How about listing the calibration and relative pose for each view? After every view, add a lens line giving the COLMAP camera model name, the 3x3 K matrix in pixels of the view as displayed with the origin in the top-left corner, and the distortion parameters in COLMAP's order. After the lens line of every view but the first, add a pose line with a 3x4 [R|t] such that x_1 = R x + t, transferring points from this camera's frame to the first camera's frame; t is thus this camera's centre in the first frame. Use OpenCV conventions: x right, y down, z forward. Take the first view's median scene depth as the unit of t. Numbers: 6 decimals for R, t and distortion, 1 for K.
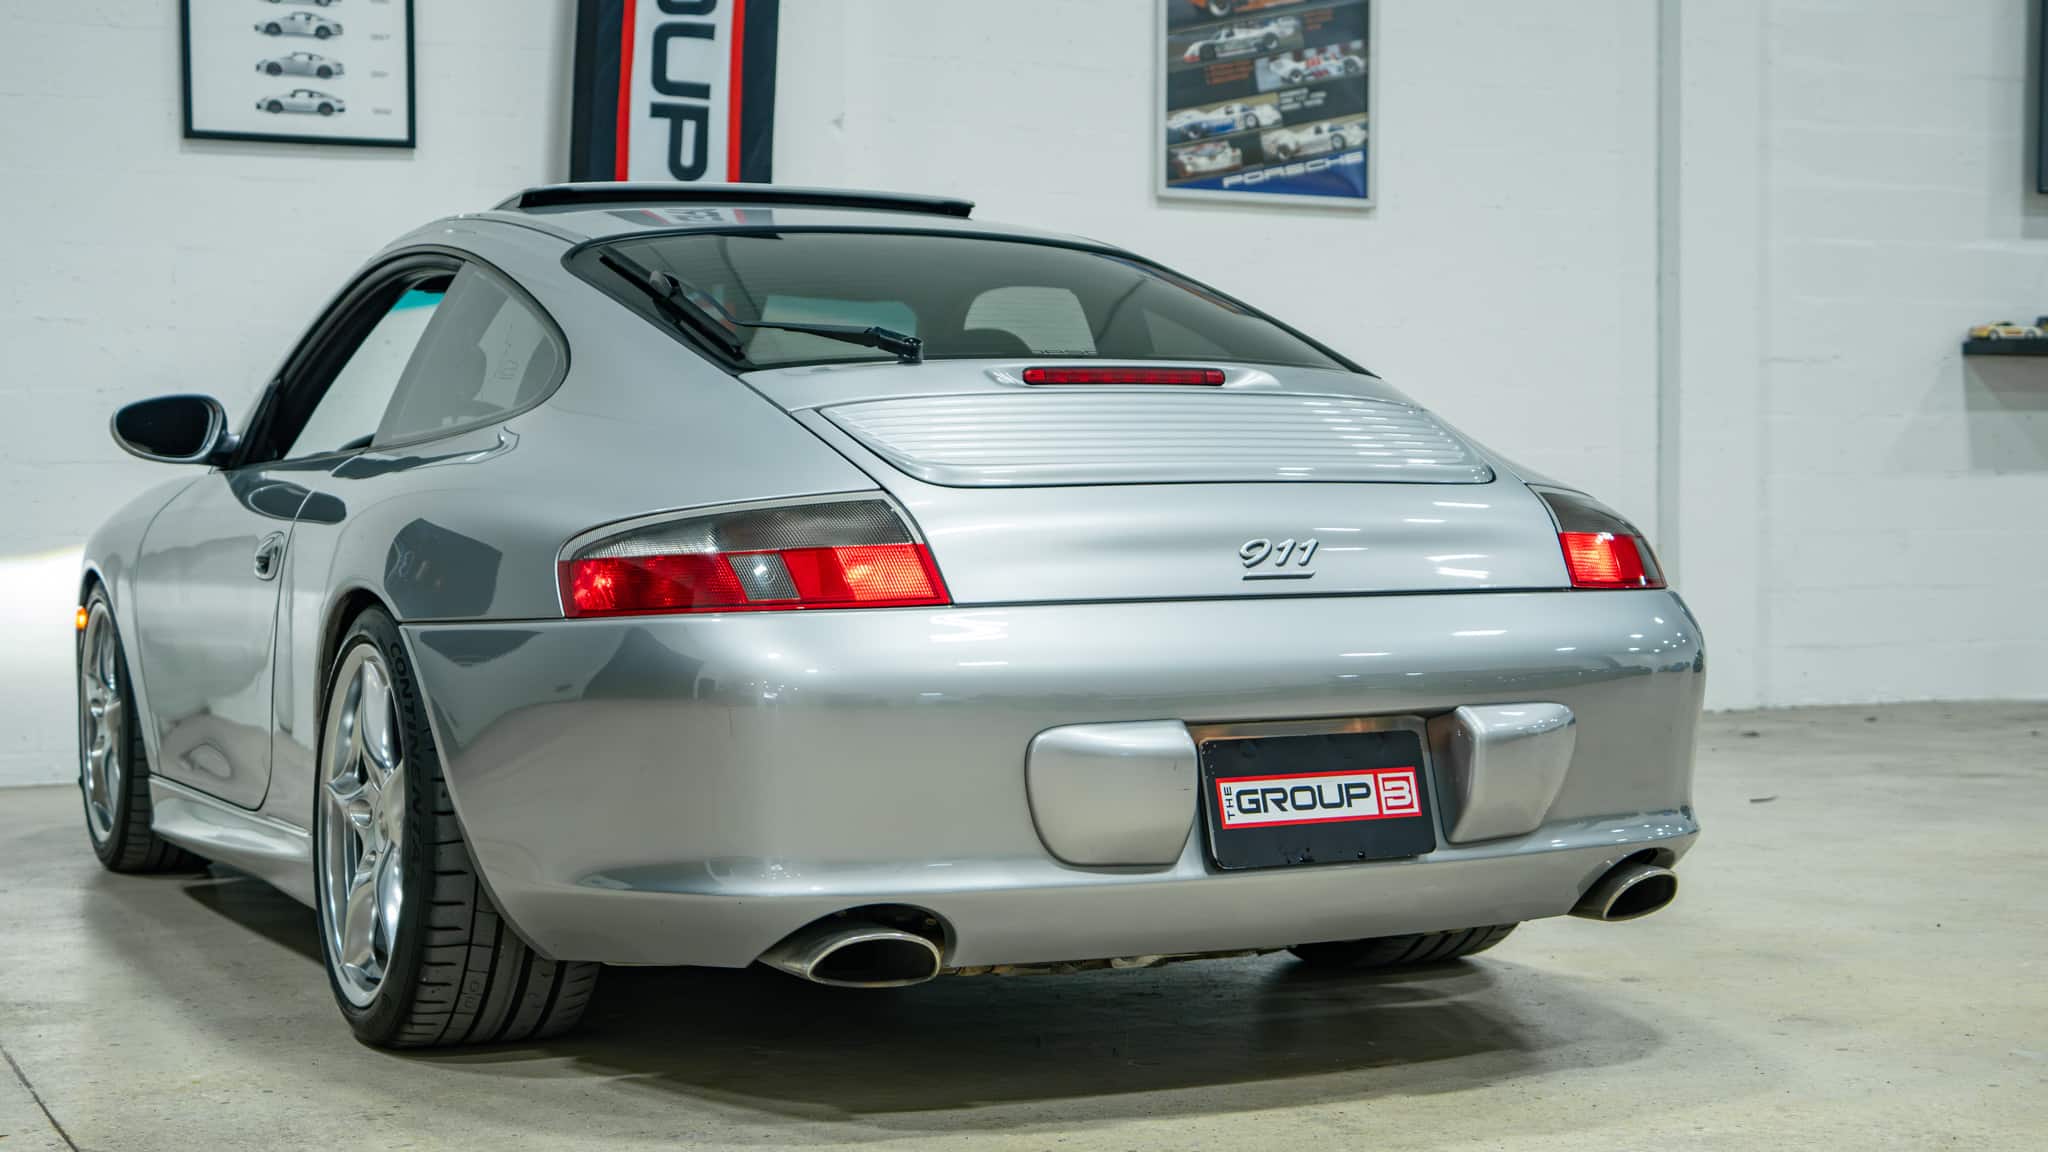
lens RADIAL K [[3143.4, 0, 983.6], [0, 3143.4, 676.8], [0, 0, 1]] dist [0.006254, 0.017880]
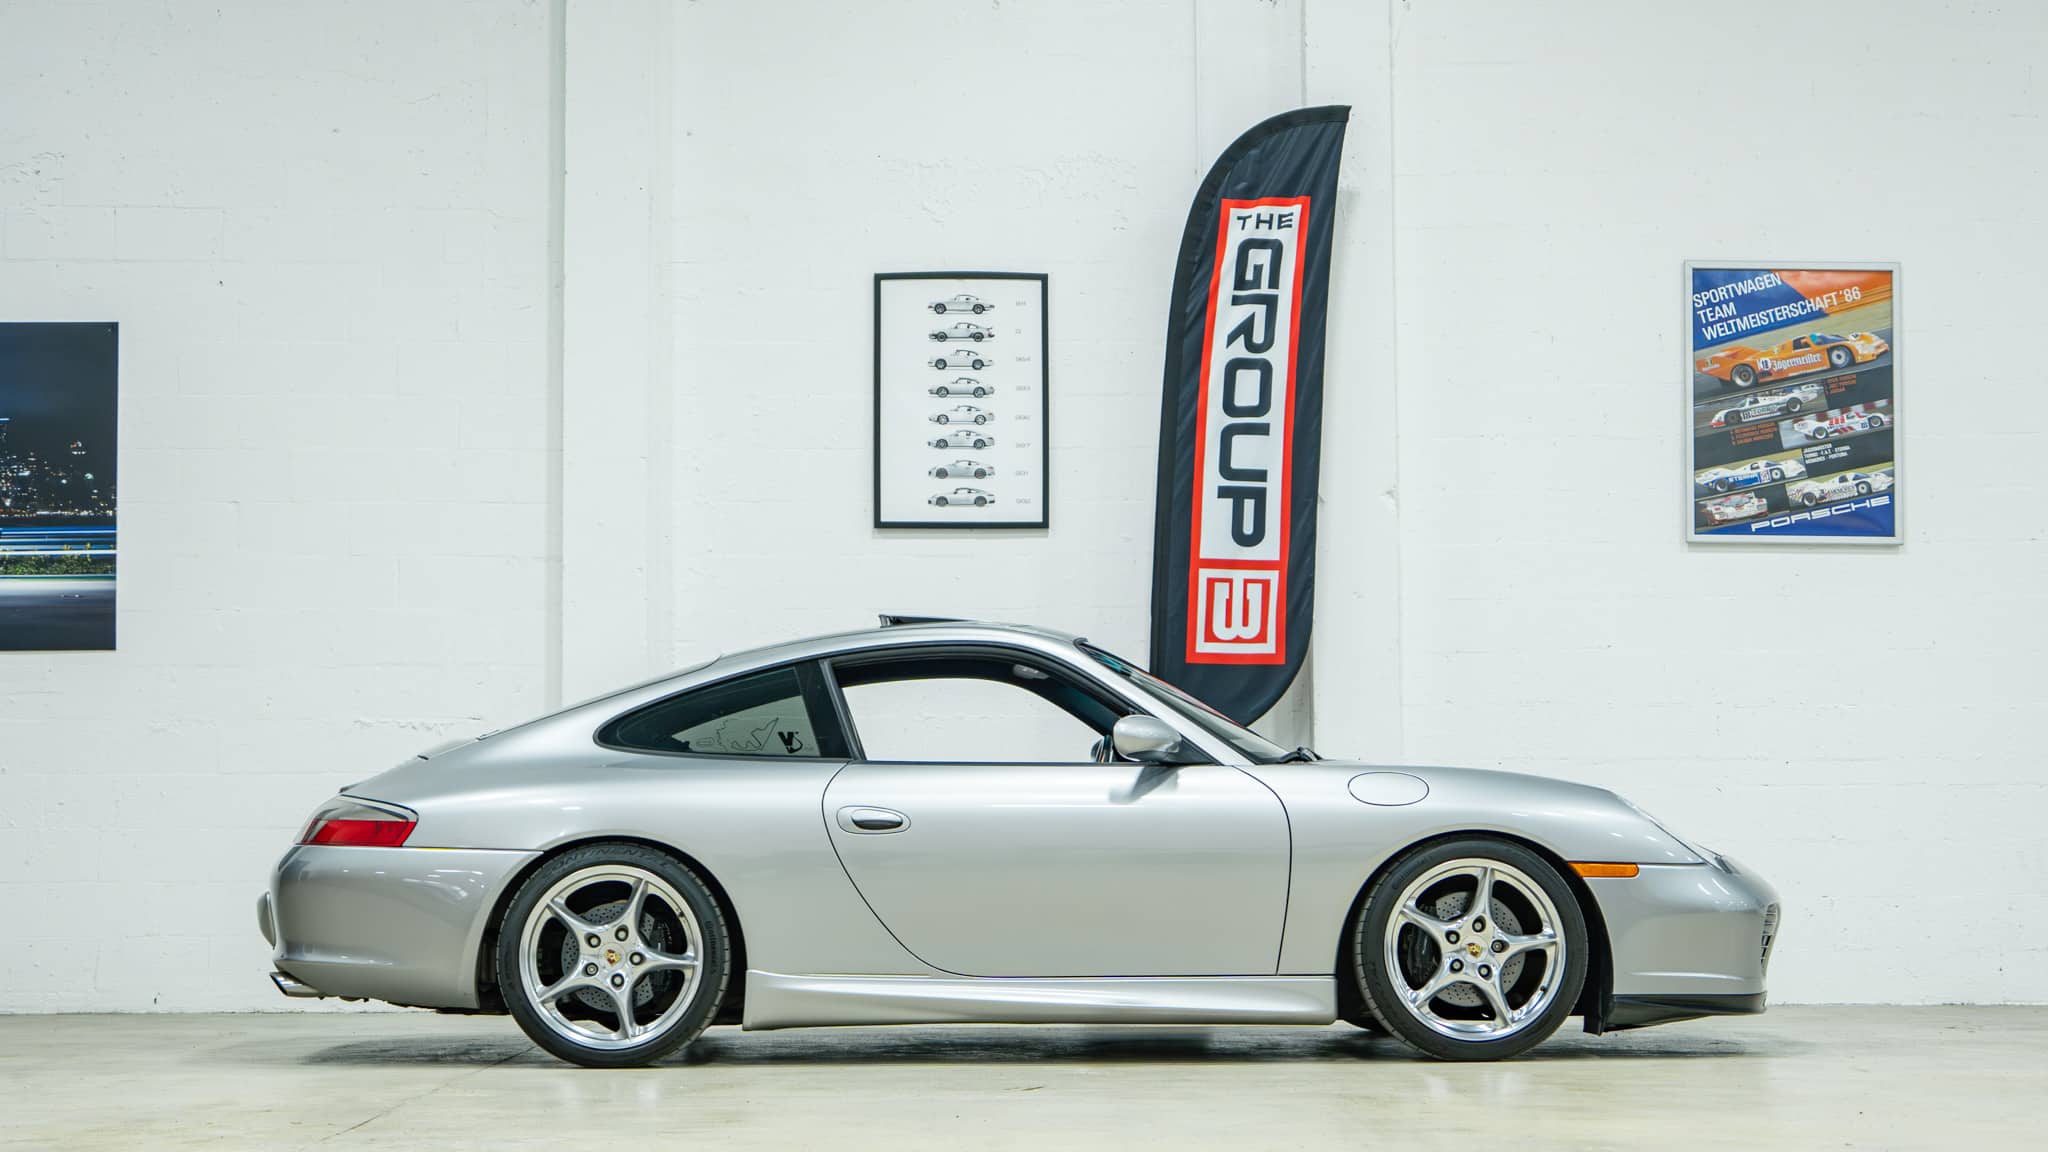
lens RADIAL K [[3163.7, 0, 911.5], [0, 3163.7, 567.3], [0, 0, 1]] dist [-0.016021, 0.217975]
pose [[0.908316, -0.028499, -0.417314, 0.283257], [-0.026844, 0.991648, -0.126150, 0.012976], [0.417423, 0.125787, 0.899964, -0.178627]]
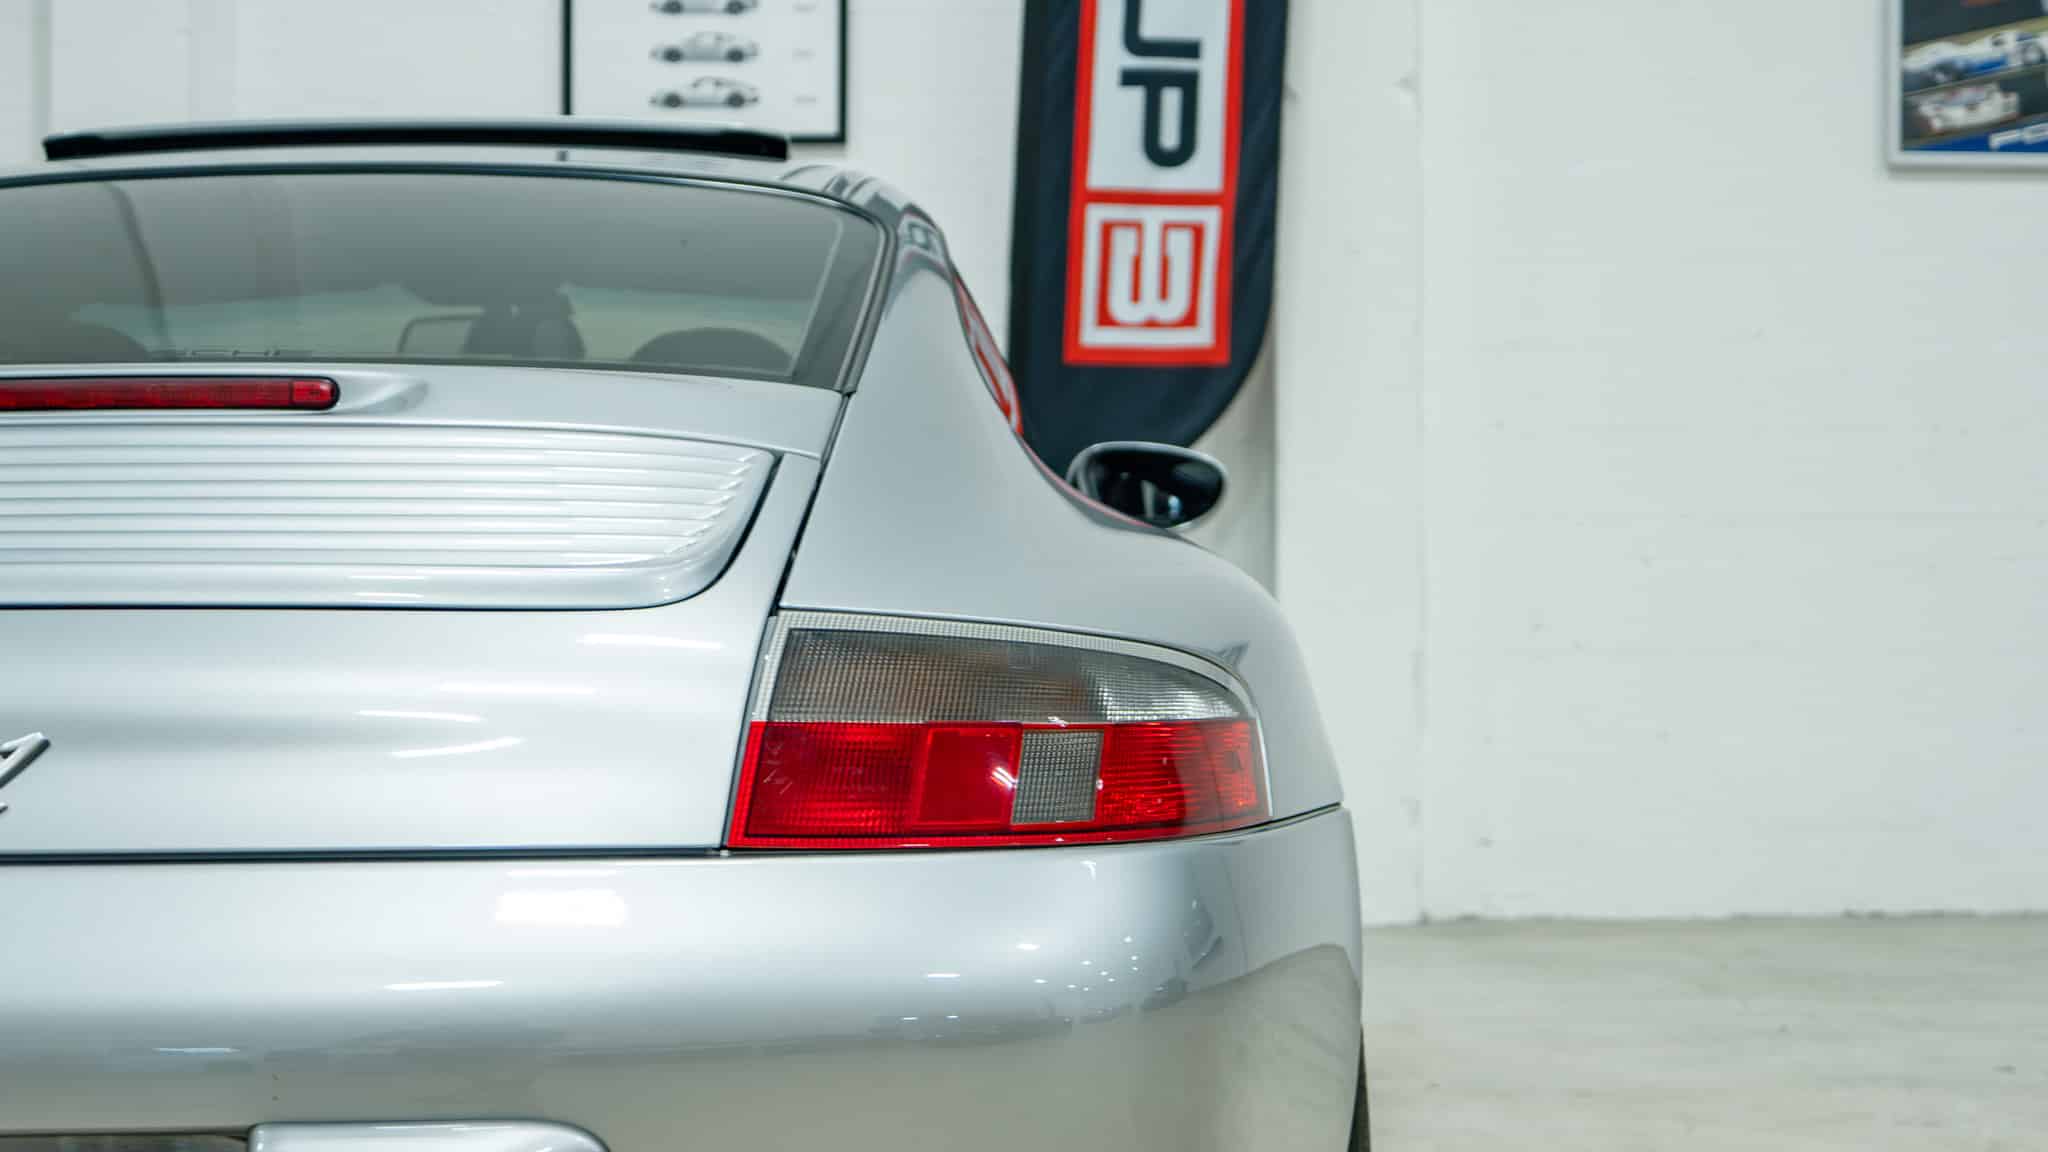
lens RADIAL K [[3255.0, 0, 942.4], [0, 3255.0, 607.1], [0, 0, 1]] dist [-0.041933, -0.048009]
pose [[0.911248, 0.005979, -0.411814, 0.163144], [-0.023914, 0.998976, -0.038413, -0.018393], [0.411162, 0.044852, 0.910458, 0.242411]]
